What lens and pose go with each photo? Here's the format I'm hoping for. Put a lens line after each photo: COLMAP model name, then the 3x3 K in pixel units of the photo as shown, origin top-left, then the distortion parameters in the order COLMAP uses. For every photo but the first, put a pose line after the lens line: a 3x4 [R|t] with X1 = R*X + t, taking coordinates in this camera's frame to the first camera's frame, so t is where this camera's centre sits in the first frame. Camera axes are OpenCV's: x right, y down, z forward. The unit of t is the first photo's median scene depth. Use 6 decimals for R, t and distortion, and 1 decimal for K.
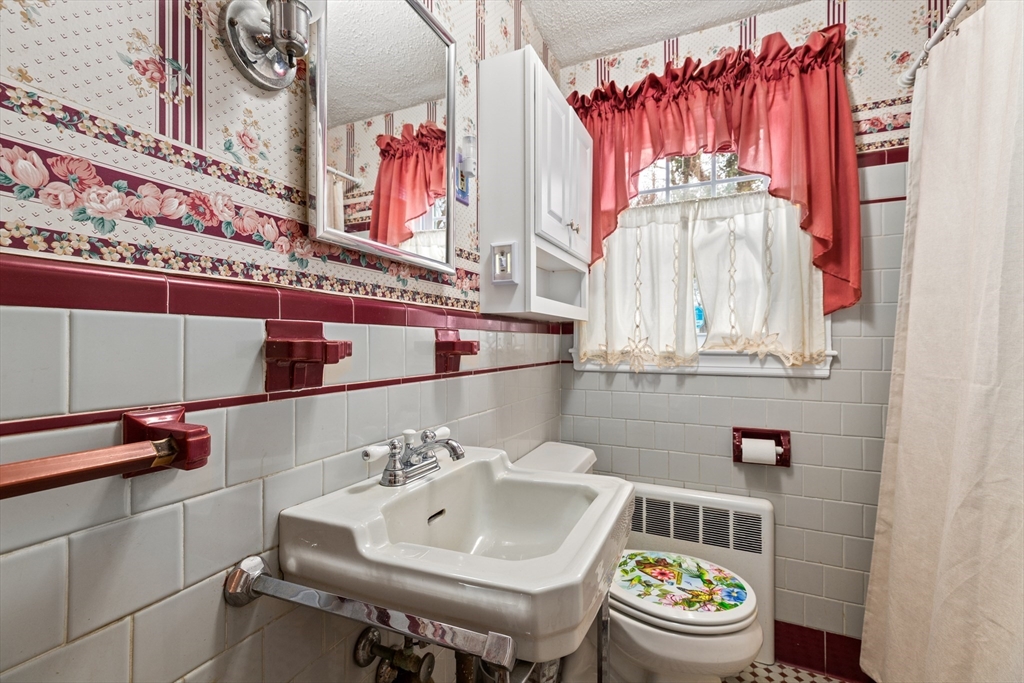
lens RADIAL K [[460.4, 0, 511.9], [0, 460.4, 341.5], [0, 0, 1]] dist [0.006950, 0.000766]
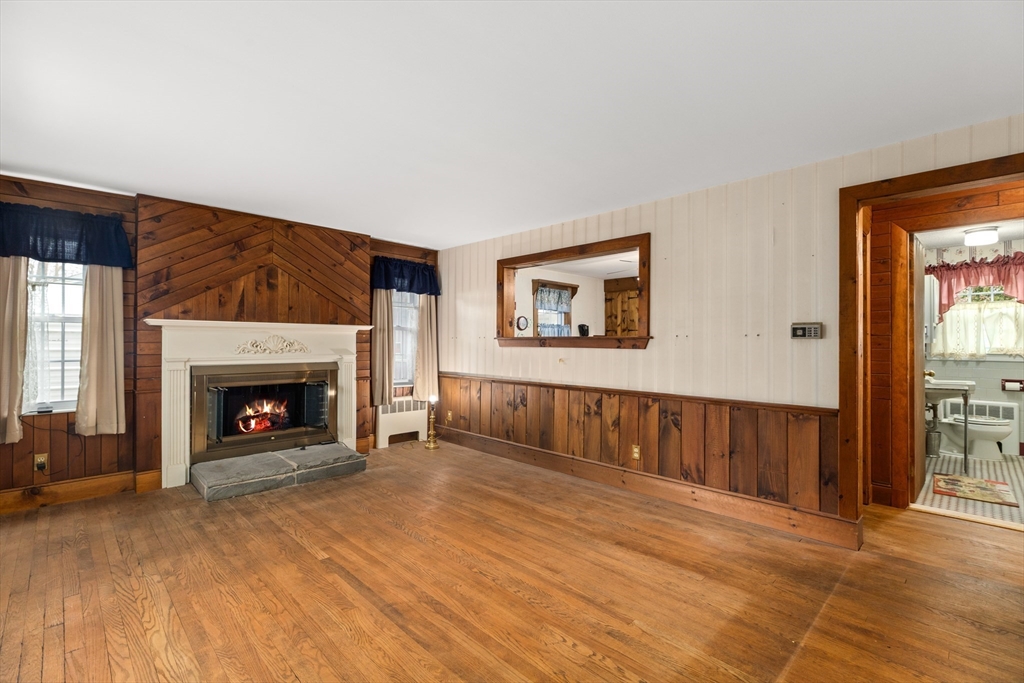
lens RADIAL K [[460.4, 0, 514.9], [0, 460.4, 340.0], [0, 0, 1]] dist [0.006950, 0.000766]
pose [[0.934362, -0.001796, -0.356322, -1.388907], [0.002168, 0.999997, 0.000645, -0.075648], [0.356320, -0.001375, 0.934363, -2.923649]]
